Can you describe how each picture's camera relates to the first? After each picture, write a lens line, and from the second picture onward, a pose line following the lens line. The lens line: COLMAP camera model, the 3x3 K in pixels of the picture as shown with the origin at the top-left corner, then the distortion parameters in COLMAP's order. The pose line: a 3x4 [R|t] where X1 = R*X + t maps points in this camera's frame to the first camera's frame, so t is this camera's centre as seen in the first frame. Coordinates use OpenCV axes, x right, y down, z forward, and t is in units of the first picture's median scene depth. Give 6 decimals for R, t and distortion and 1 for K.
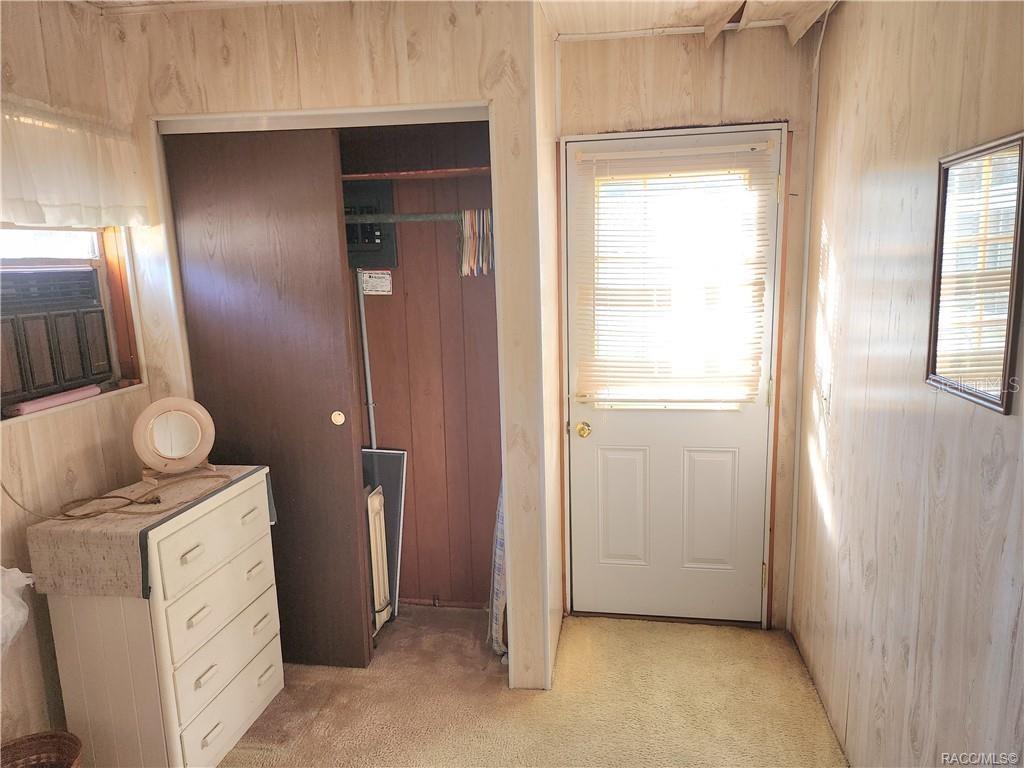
lens RADIAL K [[676.6, 0, 513.8], [0, 676.6, 385.2], [0, 0, 1]] dist [0.010082, -0.002612]
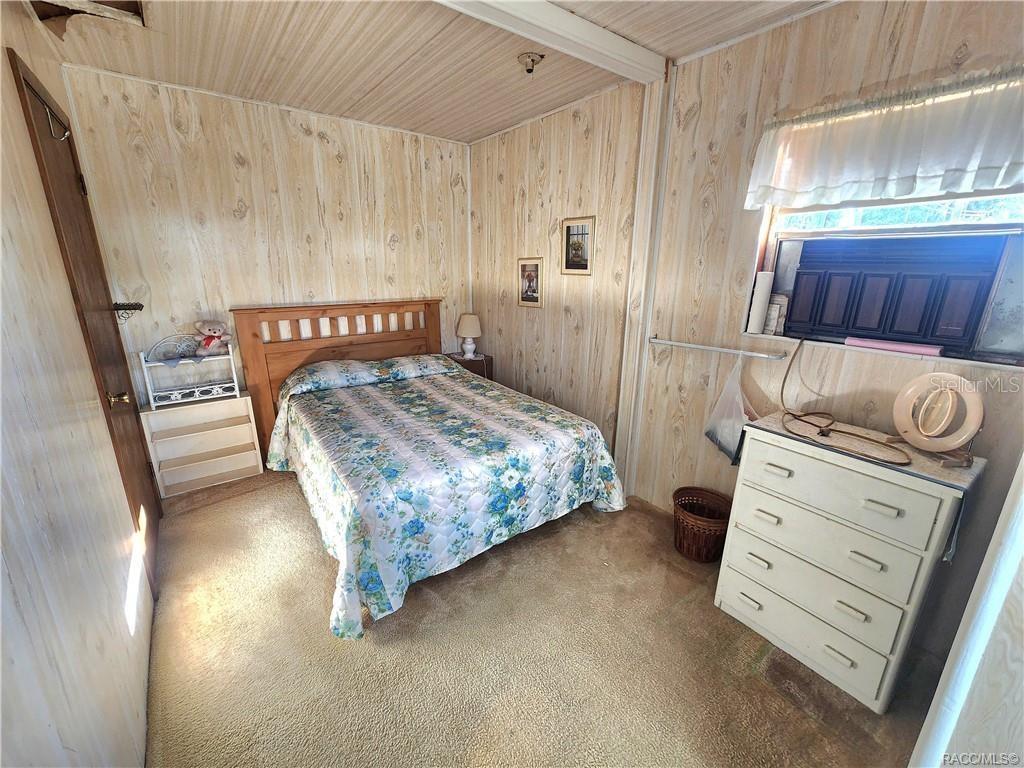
lens RADIAL K [[421.0, 0, 511.1], [0, 421.0, 381.8], [0, 0, 1]] dist [0.000464, 0.000193]
pose [[-0.691188, 0.223241, -0.687330, 0.351617], [-0.113237, 0.905887, 0.408101, -0.156376], [0.713748, 0.359905, -0.600859, 1.002913]]
